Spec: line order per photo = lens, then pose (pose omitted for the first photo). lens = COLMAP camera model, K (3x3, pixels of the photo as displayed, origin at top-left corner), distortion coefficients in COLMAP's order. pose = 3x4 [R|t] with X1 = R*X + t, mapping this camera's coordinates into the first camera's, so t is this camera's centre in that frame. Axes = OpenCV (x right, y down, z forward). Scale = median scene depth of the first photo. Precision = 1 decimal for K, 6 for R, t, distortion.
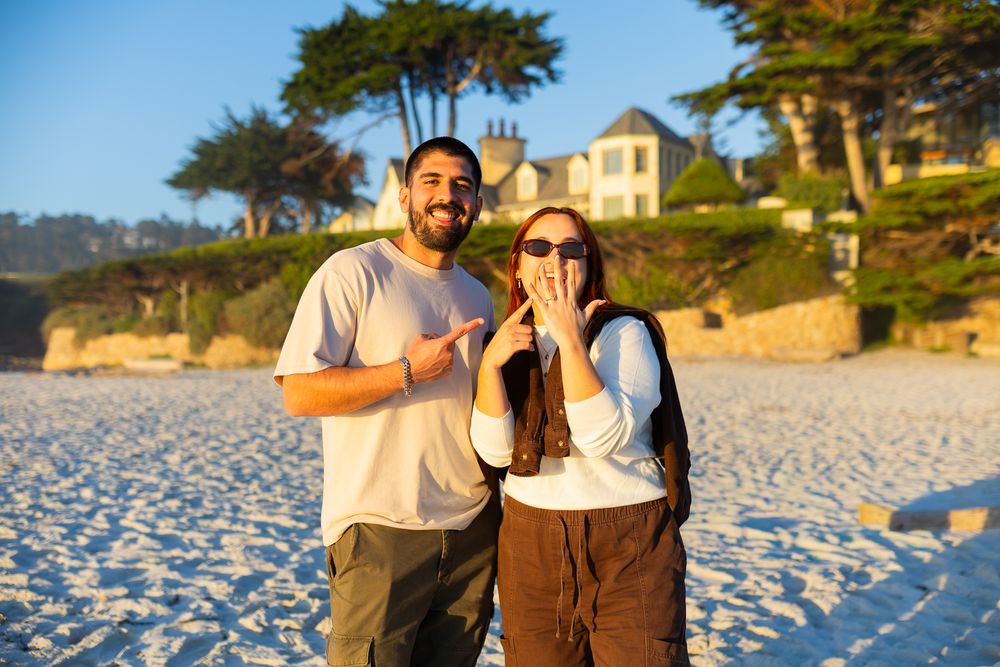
lens RADIAL K [[944.0, 0, 498.0], [0, 944.0, 333.4], [0, 0, 1]] dist [0.003972, 0.000000]
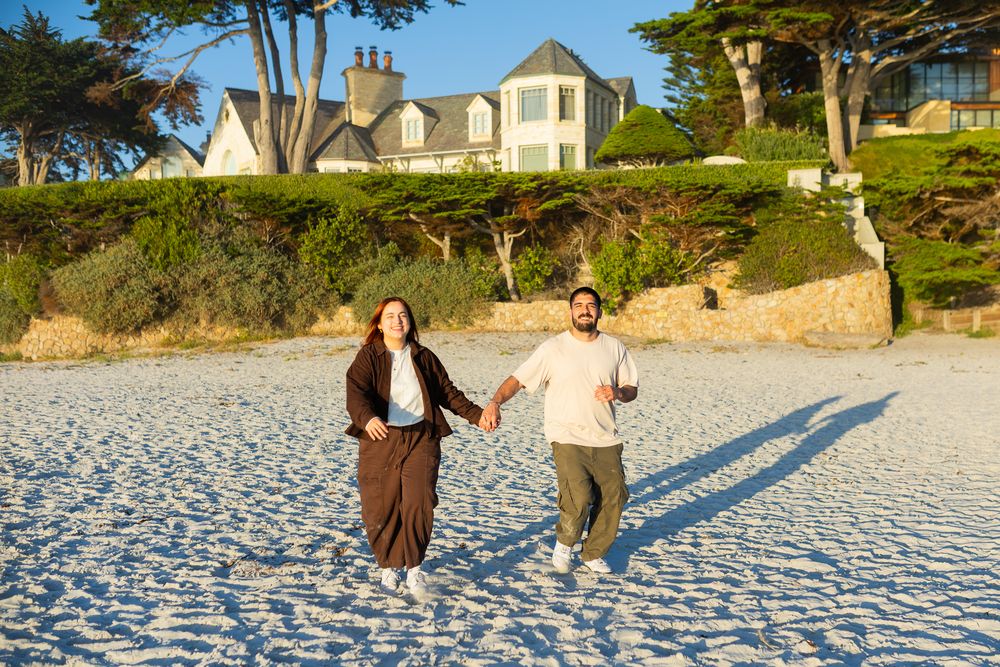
lens RADIAL K [[1015.6, 0, 536.3], [0, 1015.6, 359.4], [0, 0, 1]] dist [0.004200, 0.000000]
pose [[0.967866, -0.011896, 0.251185, -0.103517], [-0.001478, 0.998594, 0.052985, -0.005123], [-0.251462, -0.051653, 0.966488, 0.124094]]
